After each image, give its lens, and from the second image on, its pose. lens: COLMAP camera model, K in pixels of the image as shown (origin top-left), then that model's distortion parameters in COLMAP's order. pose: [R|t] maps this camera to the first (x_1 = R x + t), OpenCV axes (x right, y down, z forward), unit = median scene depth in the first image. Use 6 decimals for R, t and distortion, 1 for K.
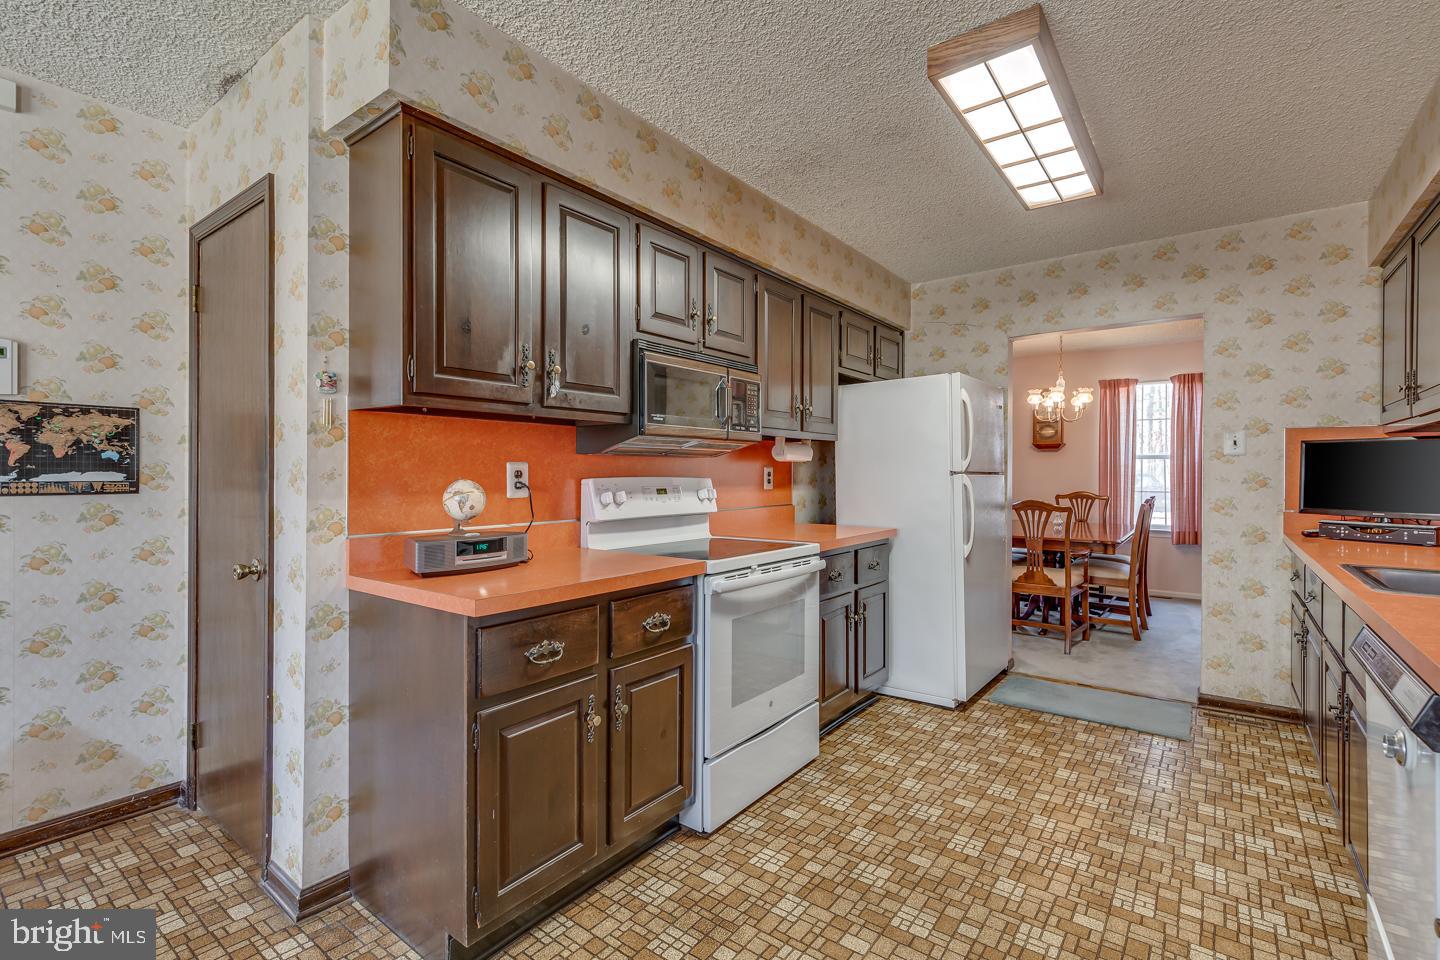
lens RADIAL K [[643.1, 0, 716.4], [0, 643.1, 480.6], [0, 0, 1]] dist [-0.001098, -0.001119]
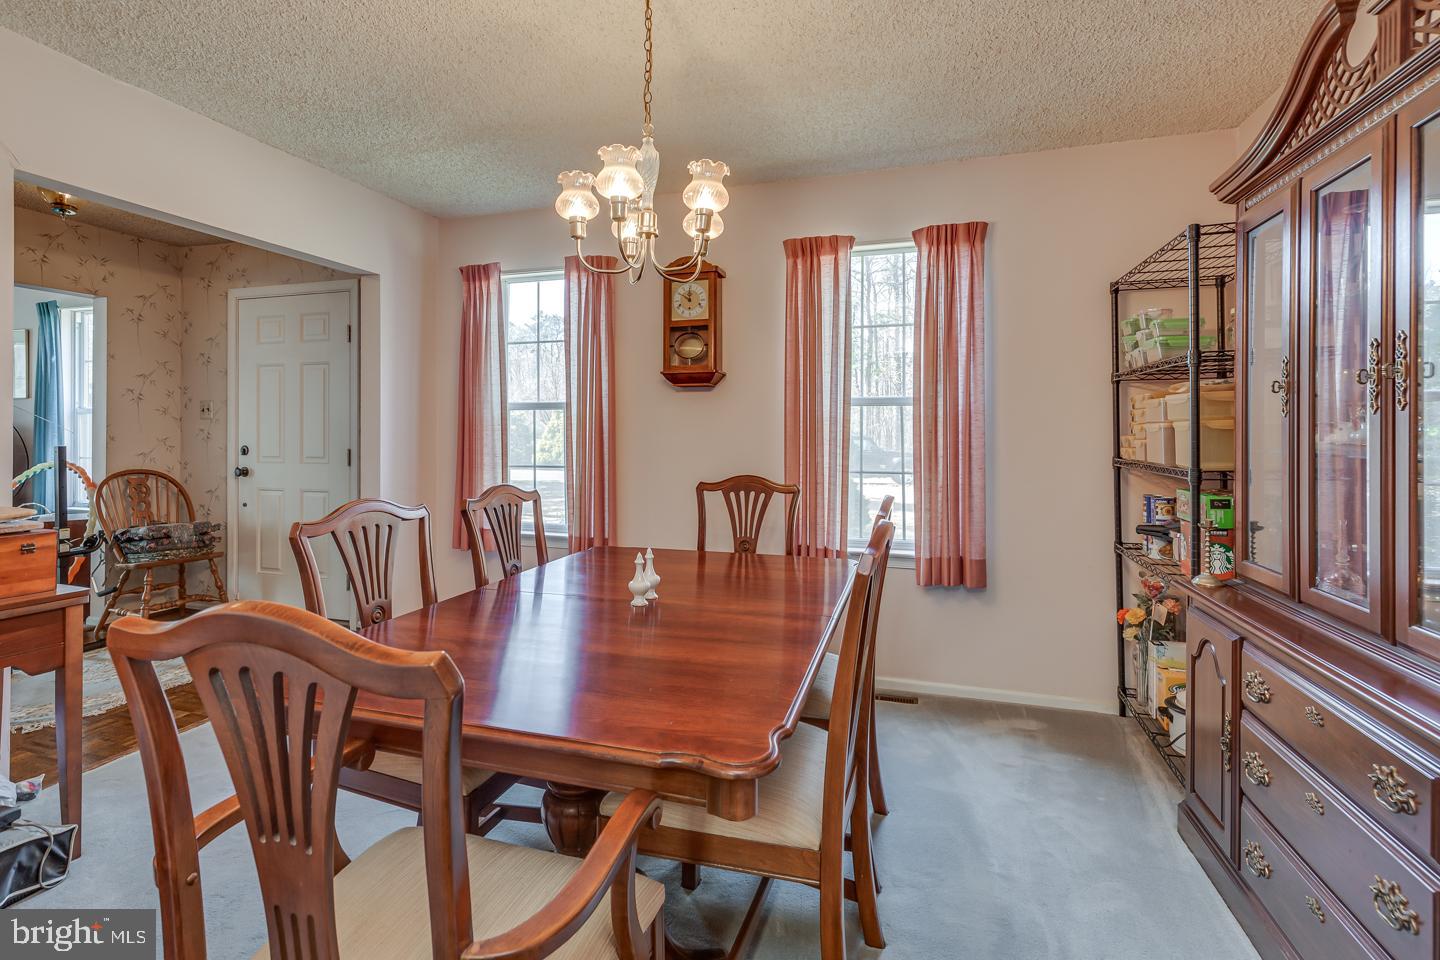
lens RADIAL K [[643.1, 0, 709.5], [0, 643.1, 454.9], [0, 0, 1]] dist [-0.001098, -0.001119]
pose [[0.937512, -0.000251, 0.347953, 0.388612], [0.001965, 0.999988, -0.004575, 0.004865], [-0.347947, 0.004973, 0.937501, 0.590060]]
